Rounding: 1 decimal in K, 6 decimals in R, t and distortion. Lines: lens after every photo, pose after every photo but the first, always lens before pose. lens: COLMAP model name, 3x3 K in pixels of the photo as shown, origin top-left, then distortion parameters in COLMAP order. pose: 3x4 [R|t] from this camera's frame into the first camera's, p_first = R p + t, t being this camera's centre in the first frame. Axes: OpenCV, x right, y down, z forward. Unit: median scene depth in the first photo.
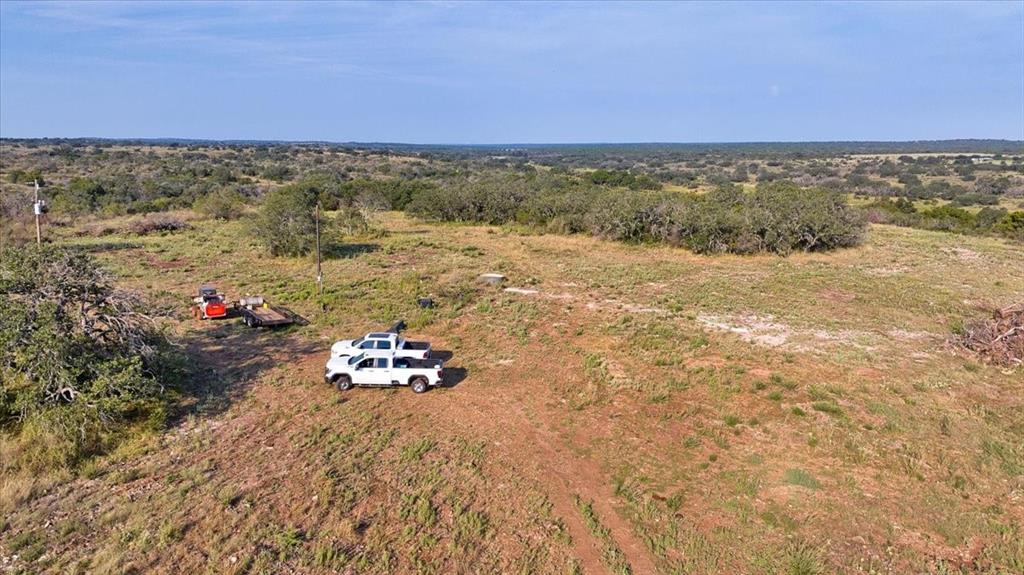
lens RADIAL K [[771.0, 0, 512.1], [0, 771.0, 287.8], [0, 0, 1]] dist [-0.047522, -0.009226]
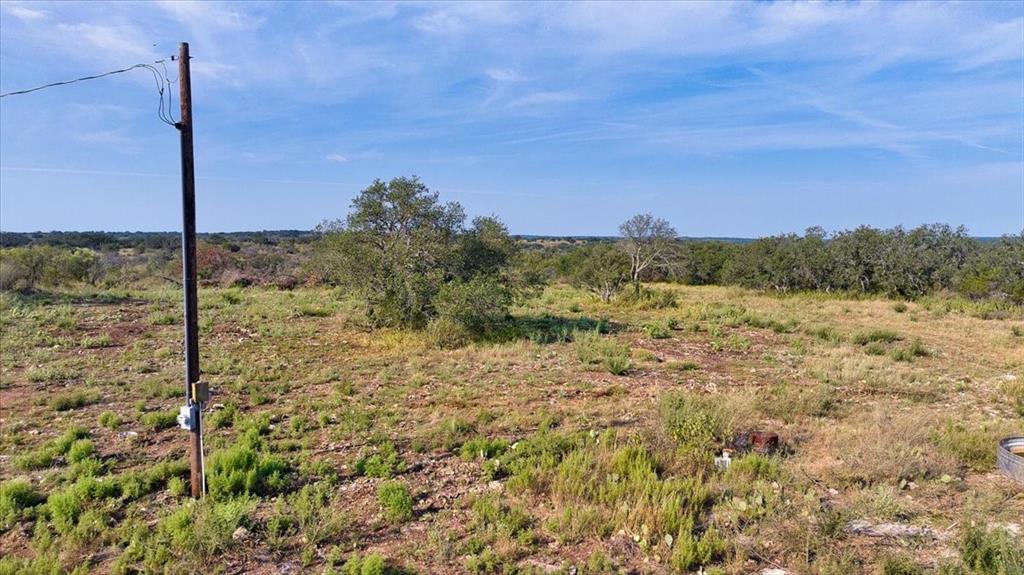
lens RADIAL K [[771.0, 0, 510.3], [0, 771.0, 288.0], [0, 0, 1]] dist [-0.047522, -0.009226]
pose [[0.910310, 0.028807, -0.412924, -0.050110], [-0.079647, 0.991124, -0.106442, -0.015785], [0.406193, 0.129784, 0.904524, 0.450133]]
